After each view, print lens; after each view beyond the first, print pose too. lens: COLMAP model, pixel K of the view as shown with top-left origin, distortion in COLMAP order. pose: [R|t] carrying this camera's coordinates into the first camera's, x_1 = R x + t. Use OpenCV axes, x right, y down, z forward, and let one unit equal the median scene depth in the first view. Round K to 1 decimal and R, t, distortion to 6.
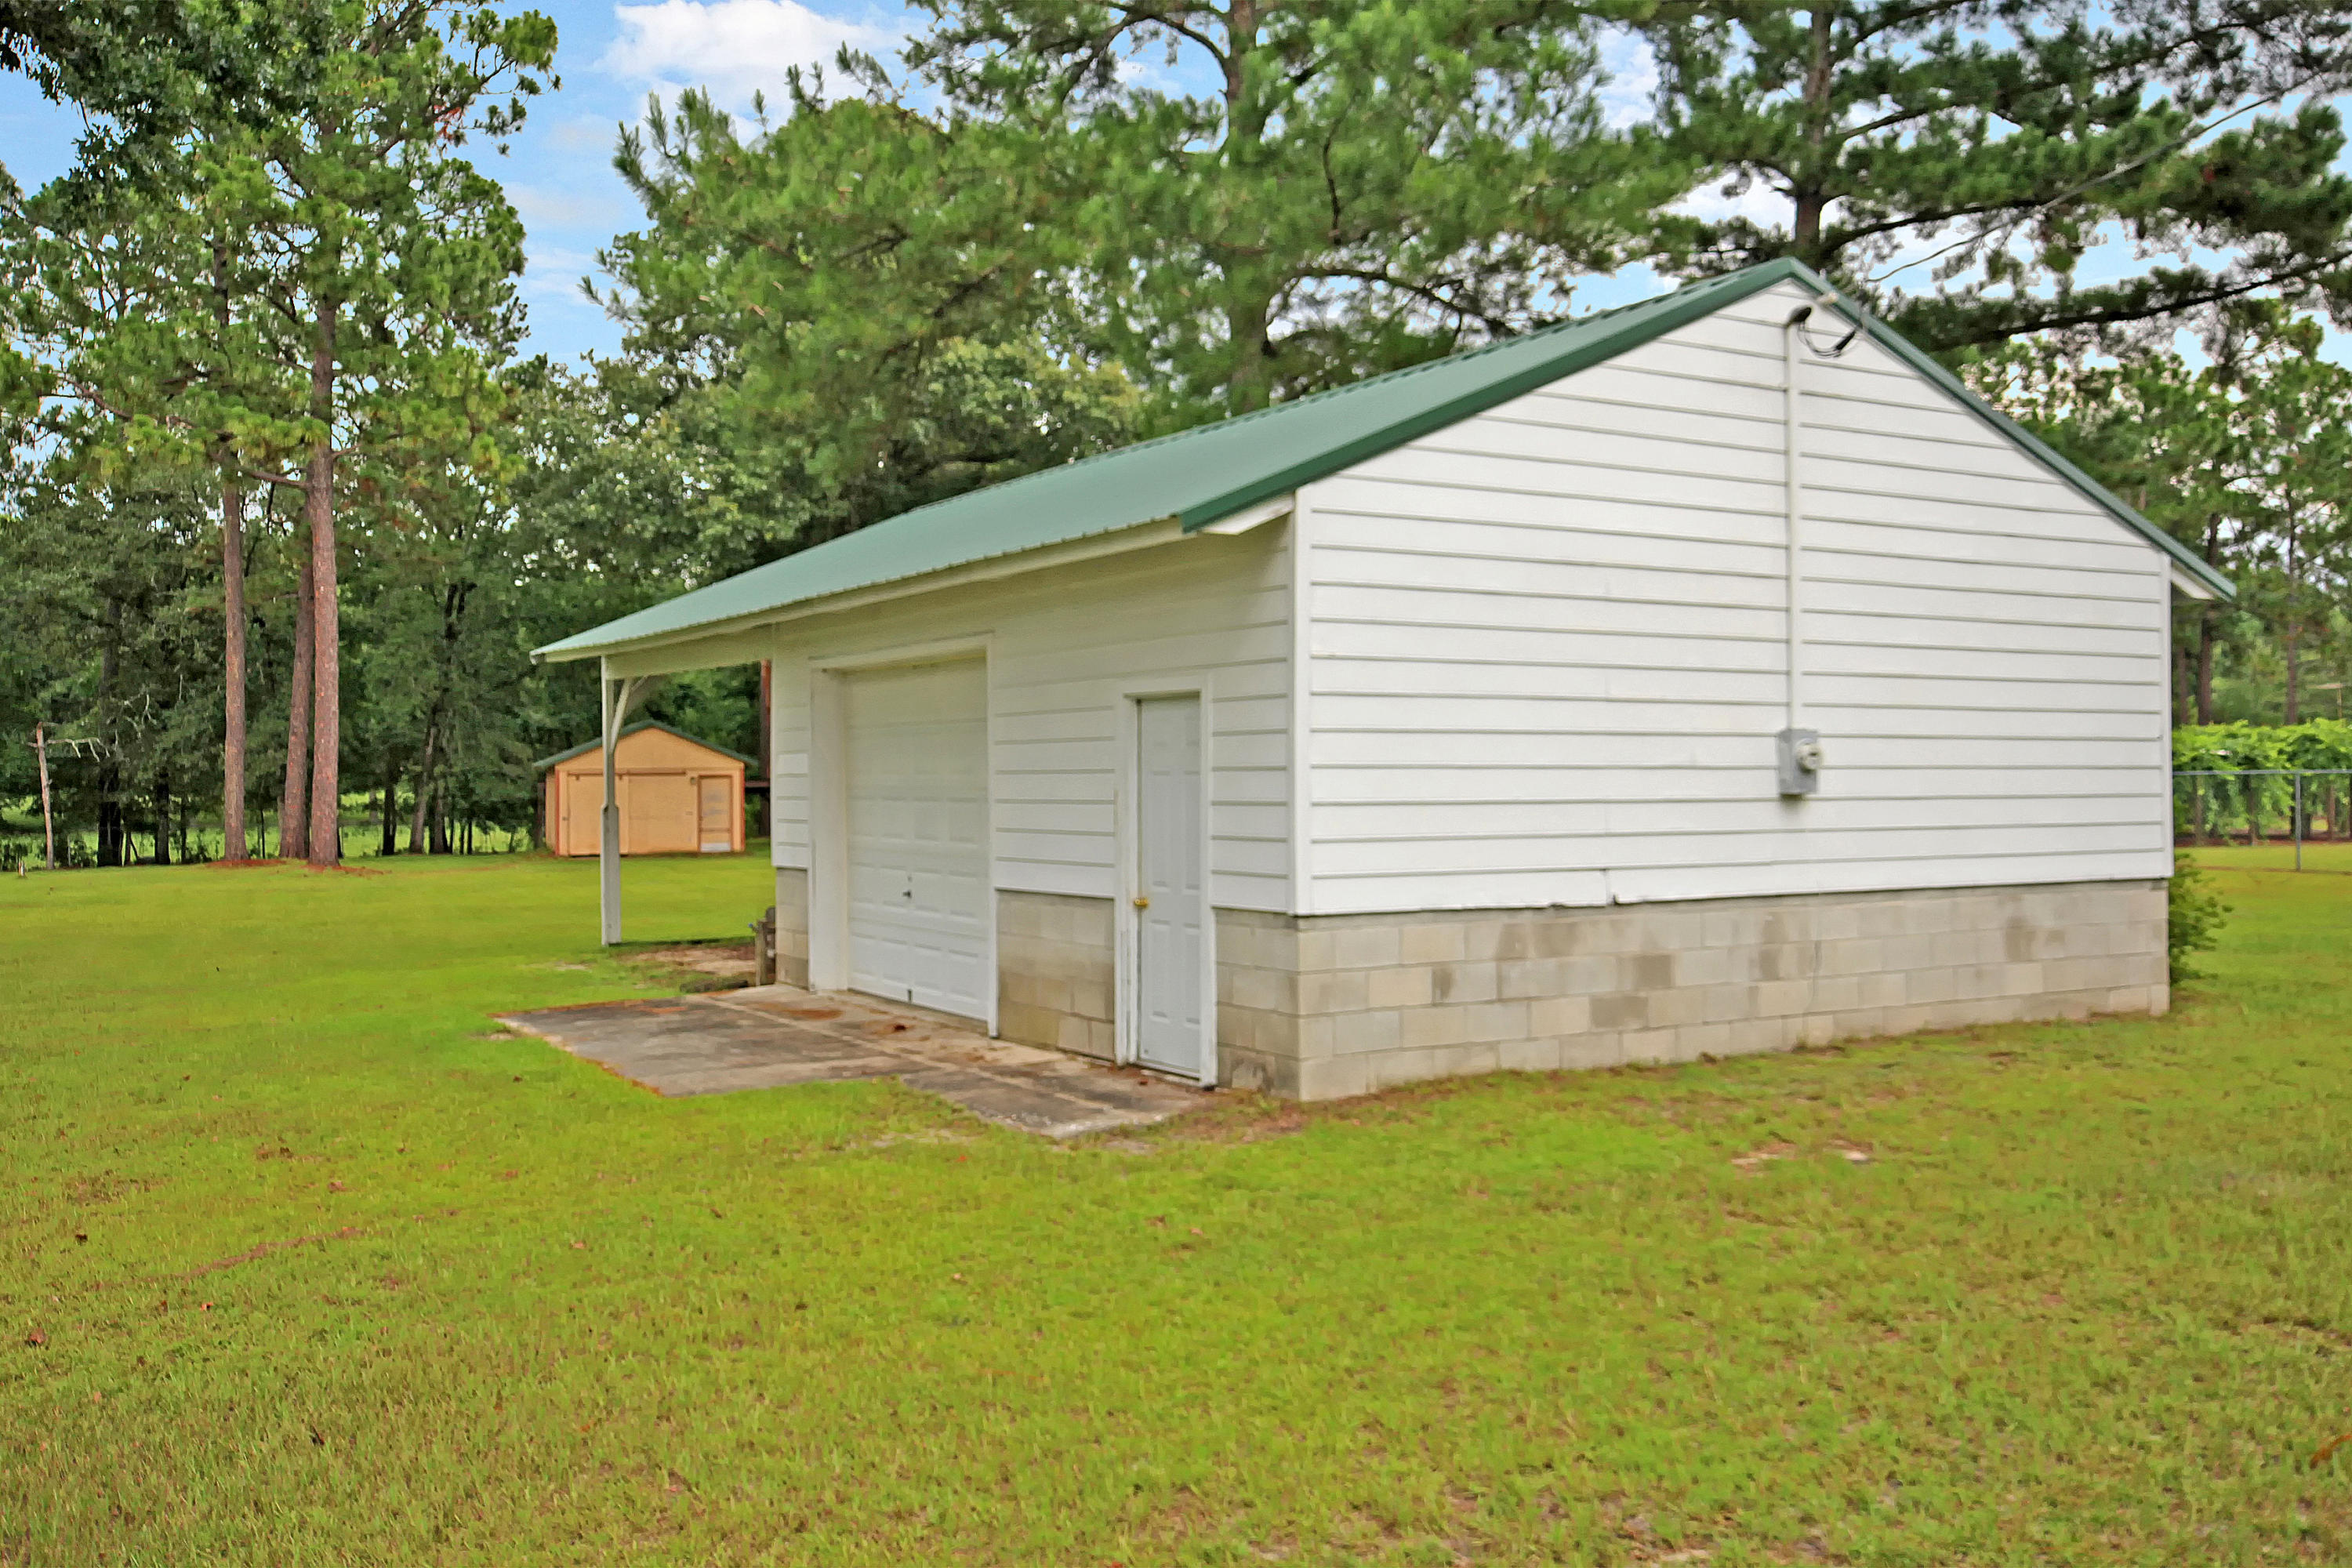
lens RADIAL K [[2007.8, 0, 1165.3], [0, 2007.8, 787.5], [0, 0, 1]] dist [0.002254, 0.050359]
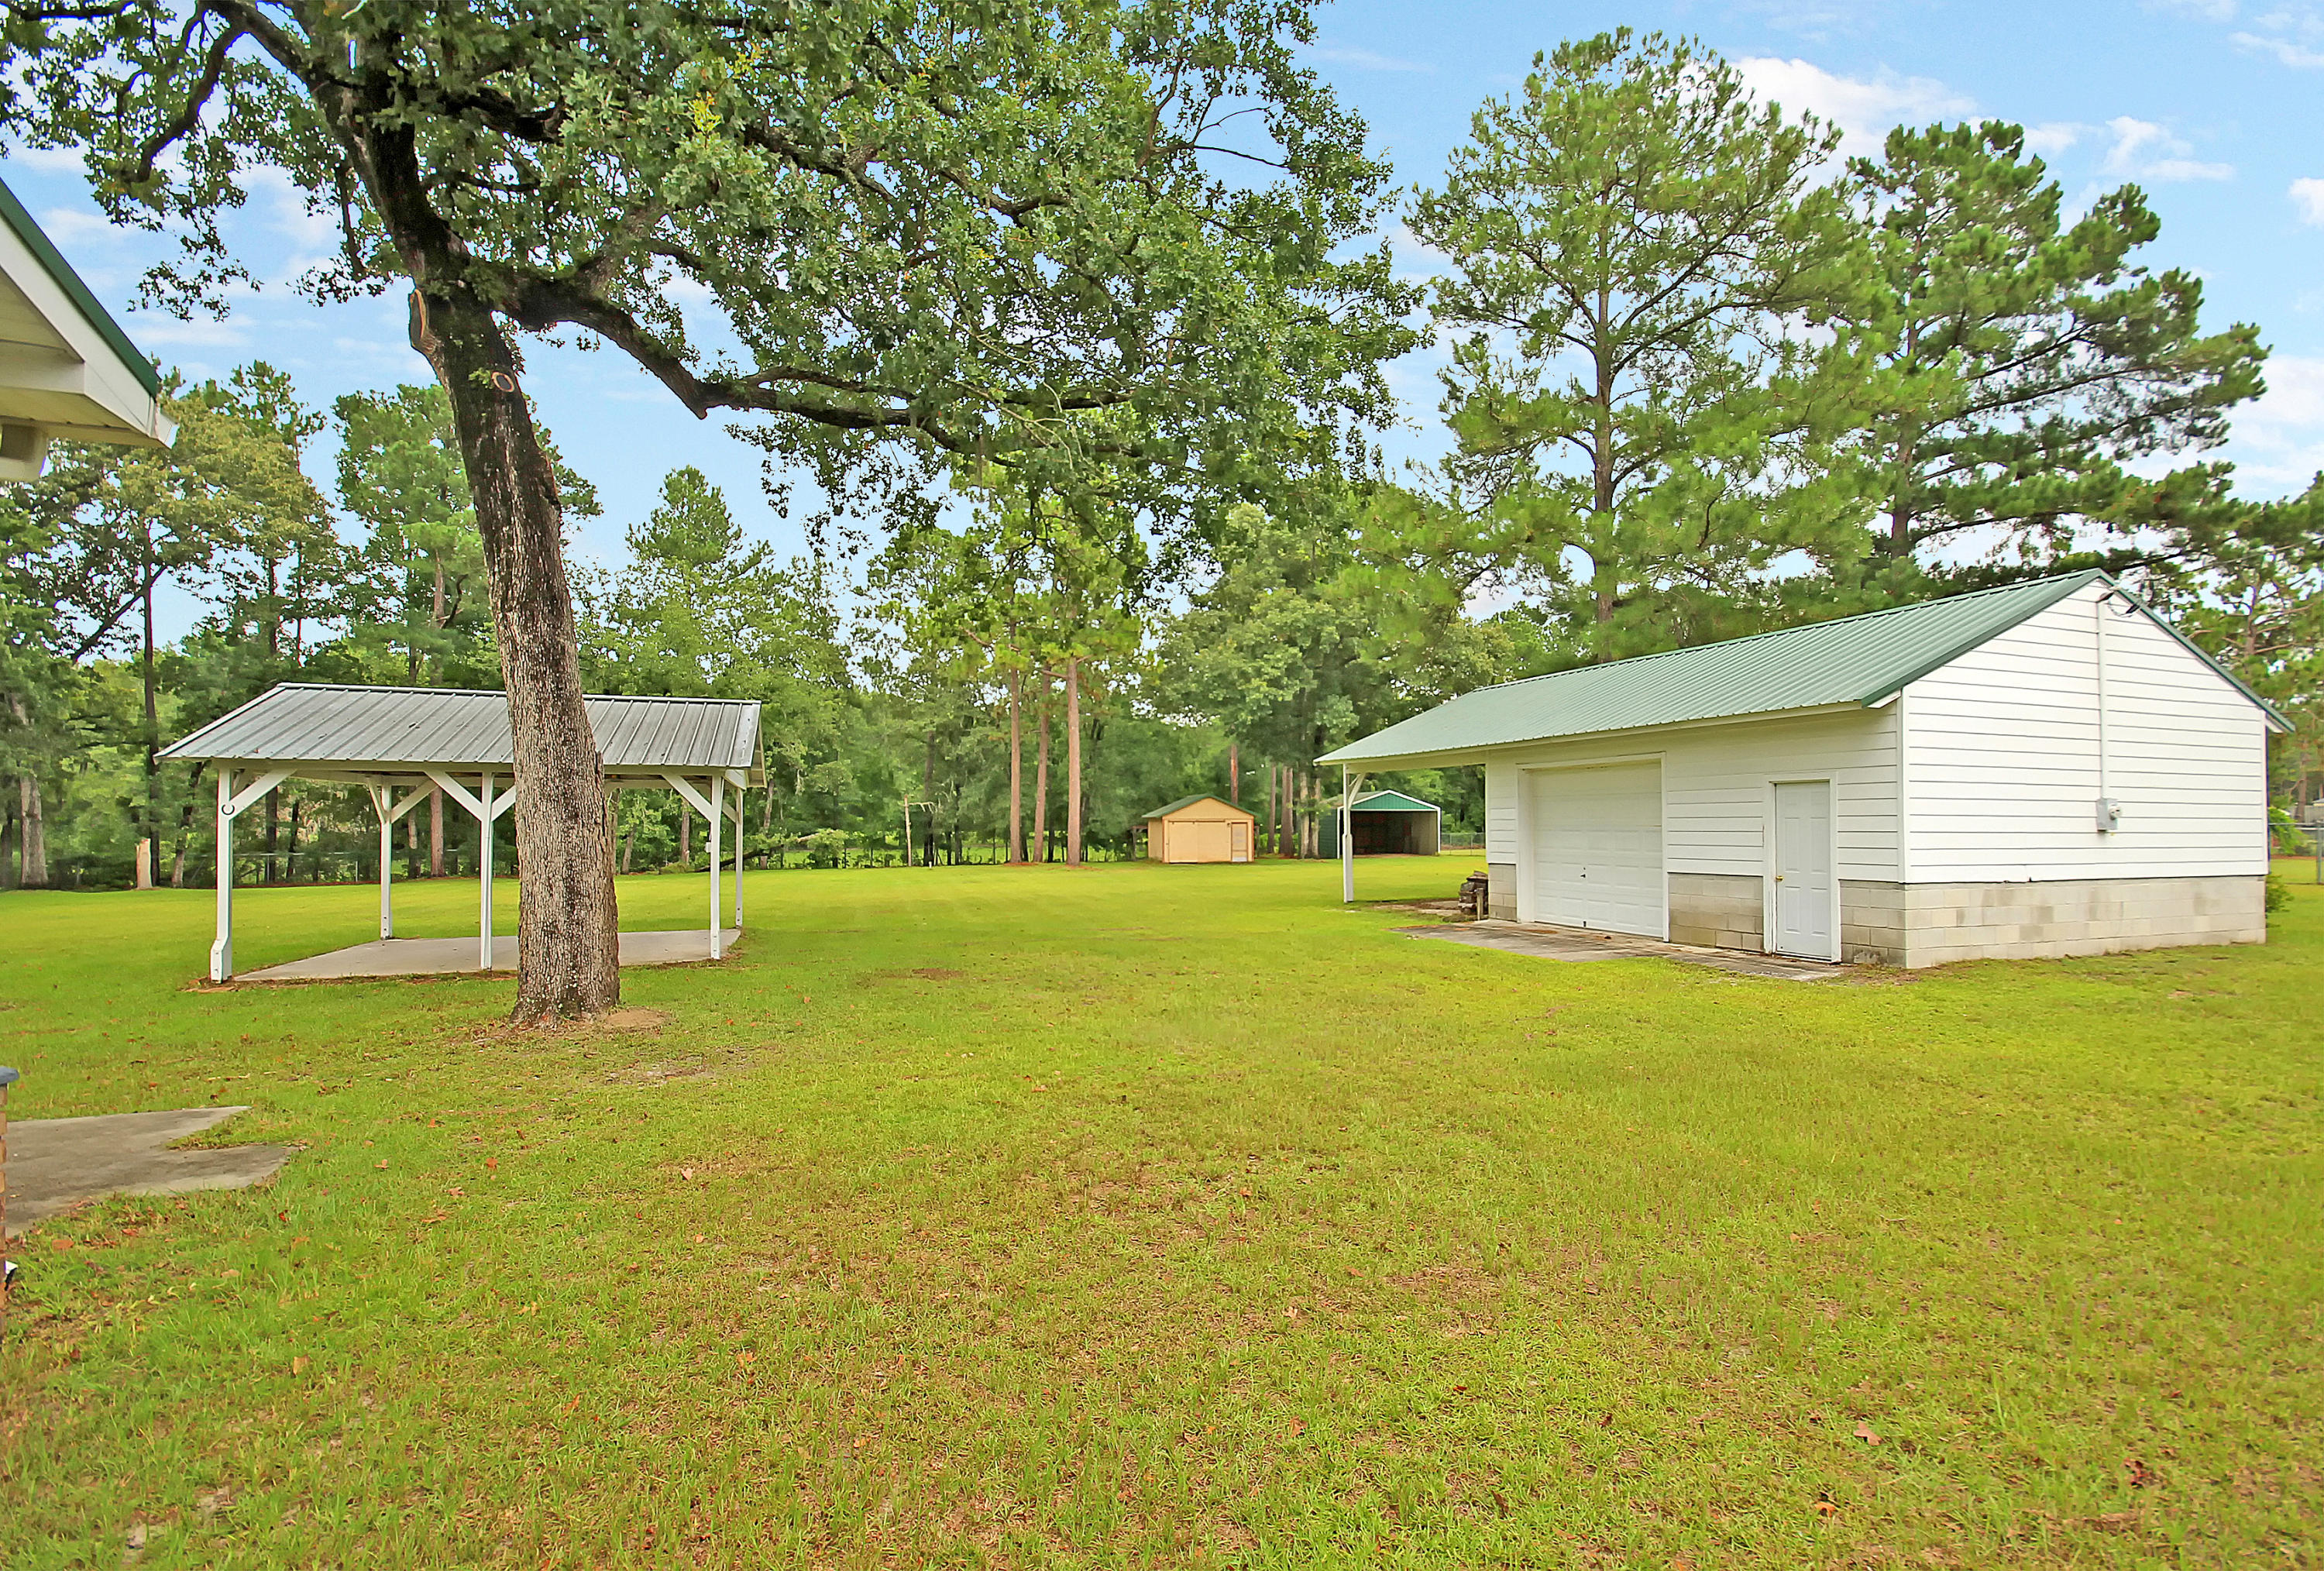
lens RADIAL K [[1121.6, 0, 1160.7], [0, 1121.6, 831.6], [0, 0, 1]] dist [-0.000612, -0.000093]
pose [[0.990564, 0.006867, -0.136879, -0.452692], [-0.006945, 0.999976, -0.000089, 0.010992], [0.136876, 0.001038, 0.990588, -0.249346]]
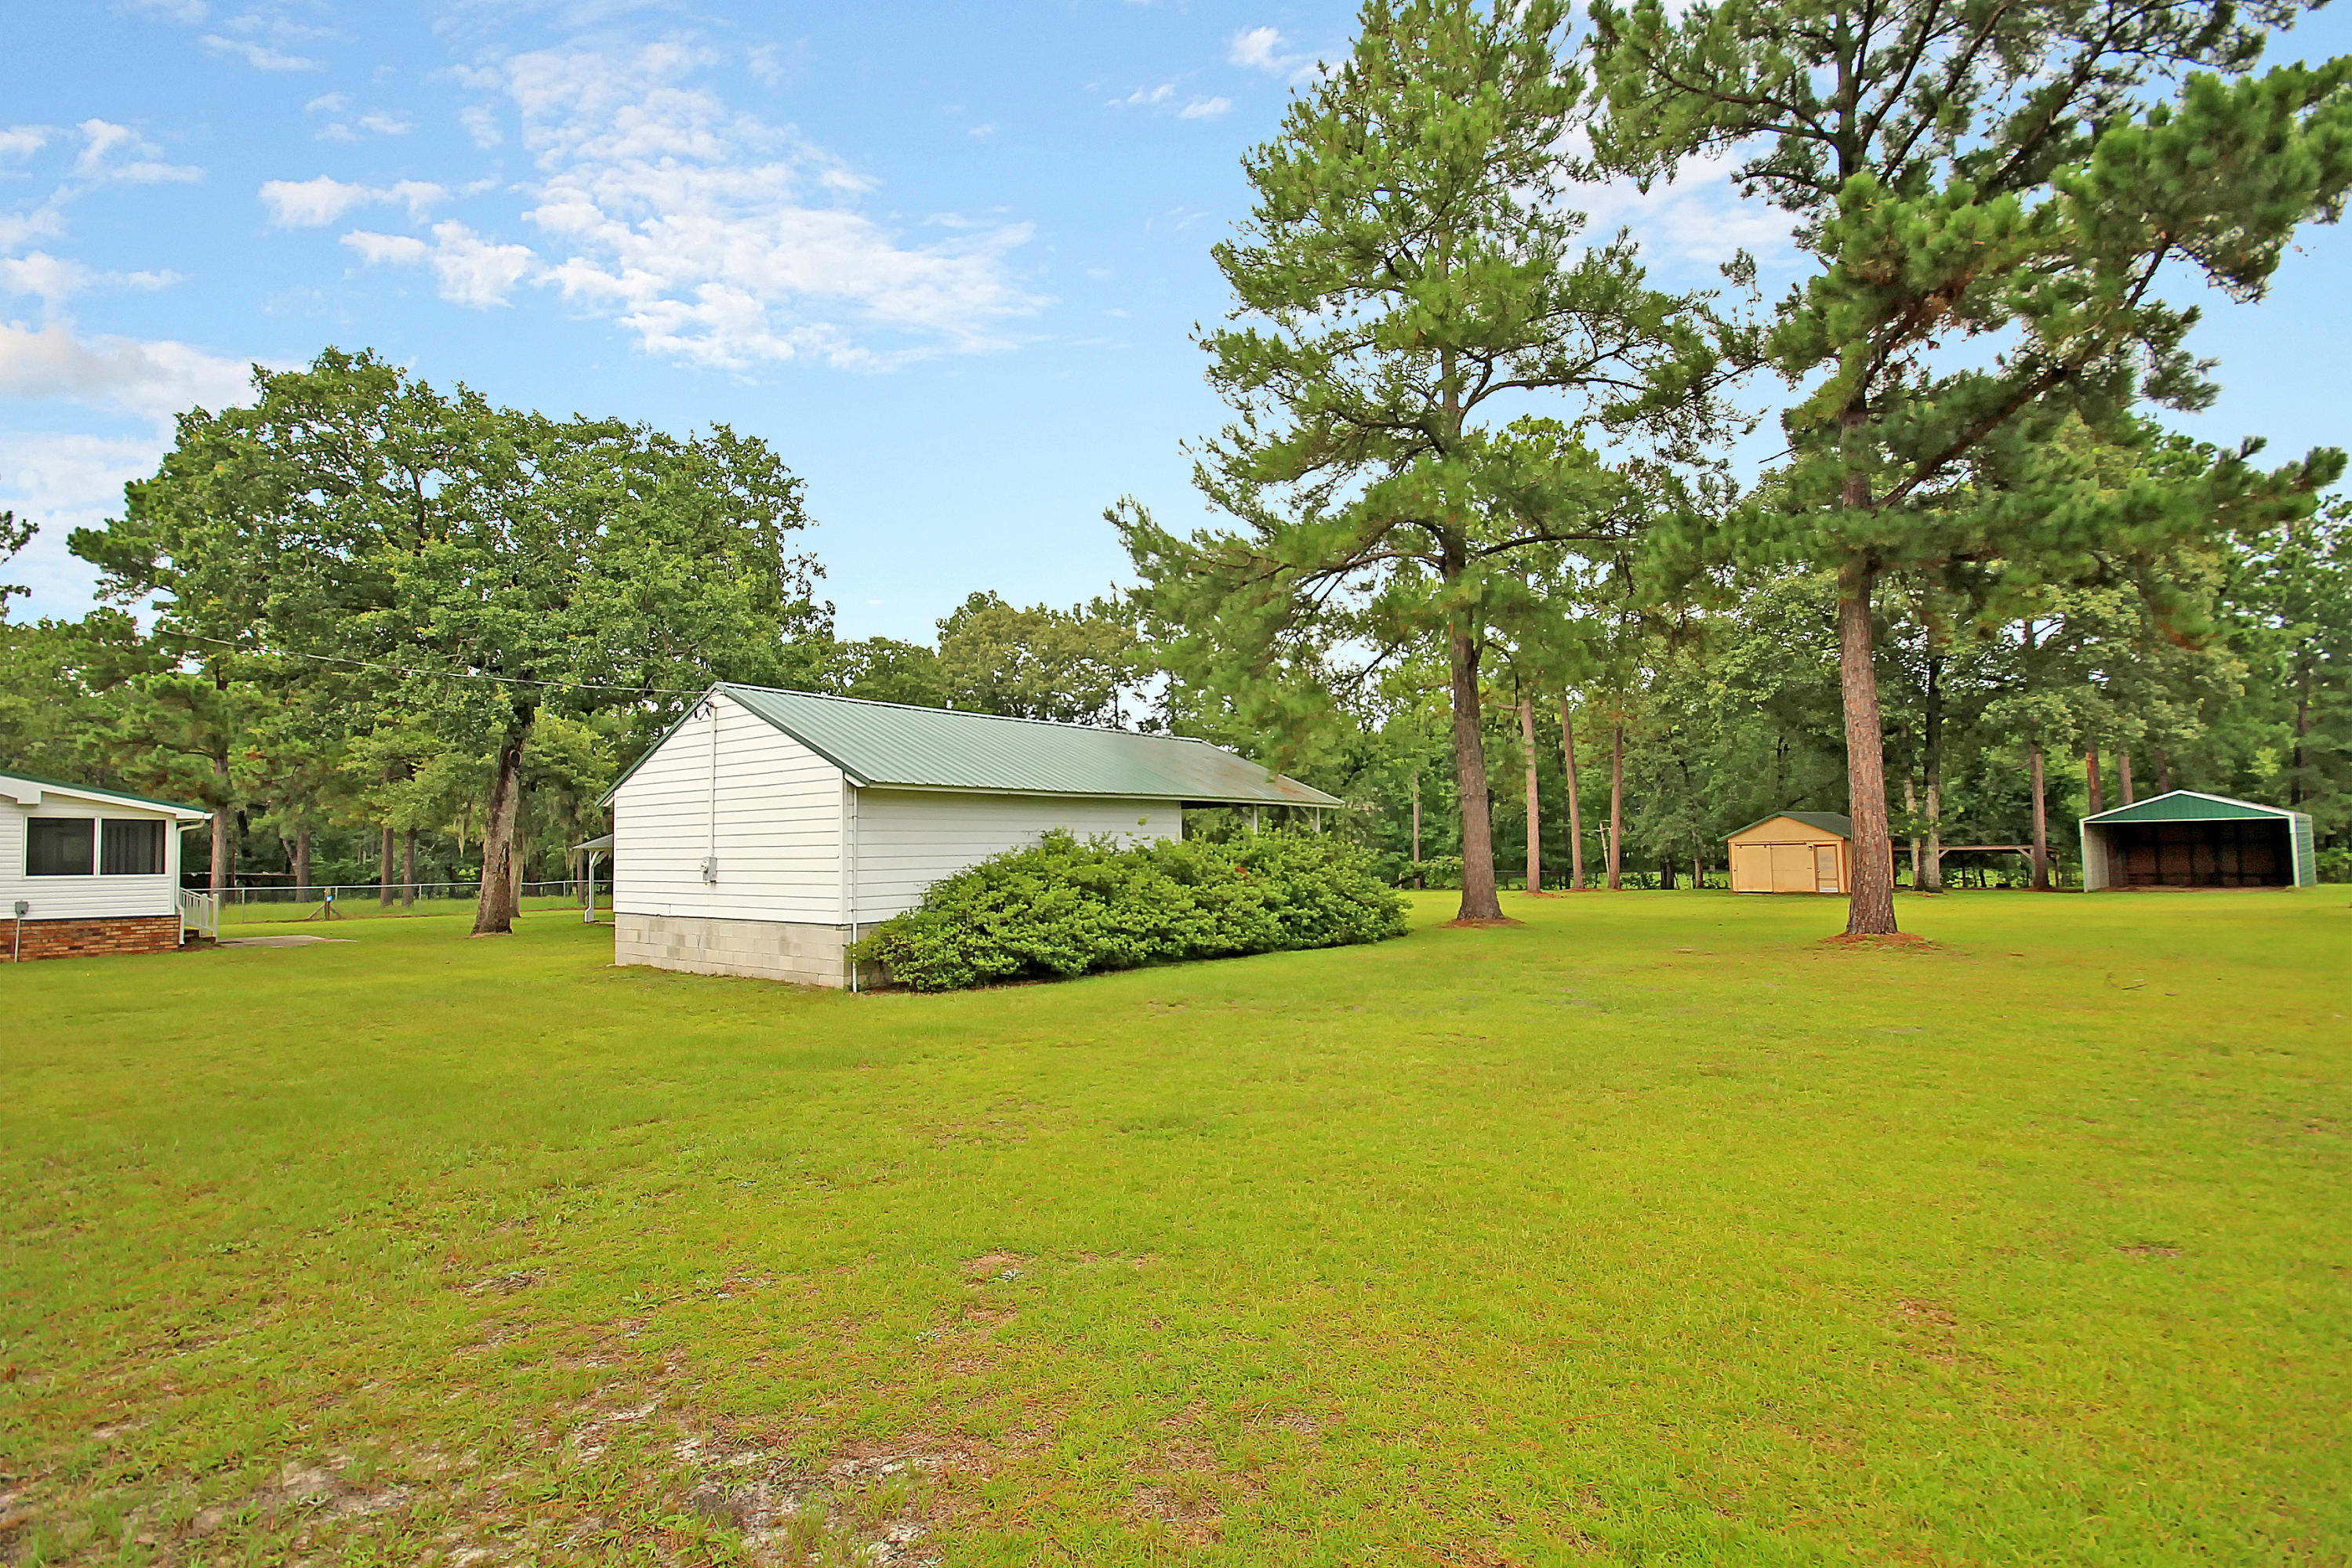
lens RADIAL K [[1098.3, 0, 1176.0], [0, 1098.3, 784.0], [0, 0, 1]] dist [0.038193, -0.025695]
pose [[0.348787, -0.055201, -0.935575, 1.792942], [0.007371, 0.998395, -0.056160, -0.035008], [0.937173, 0.012692, 0.348634, 0.988245]]
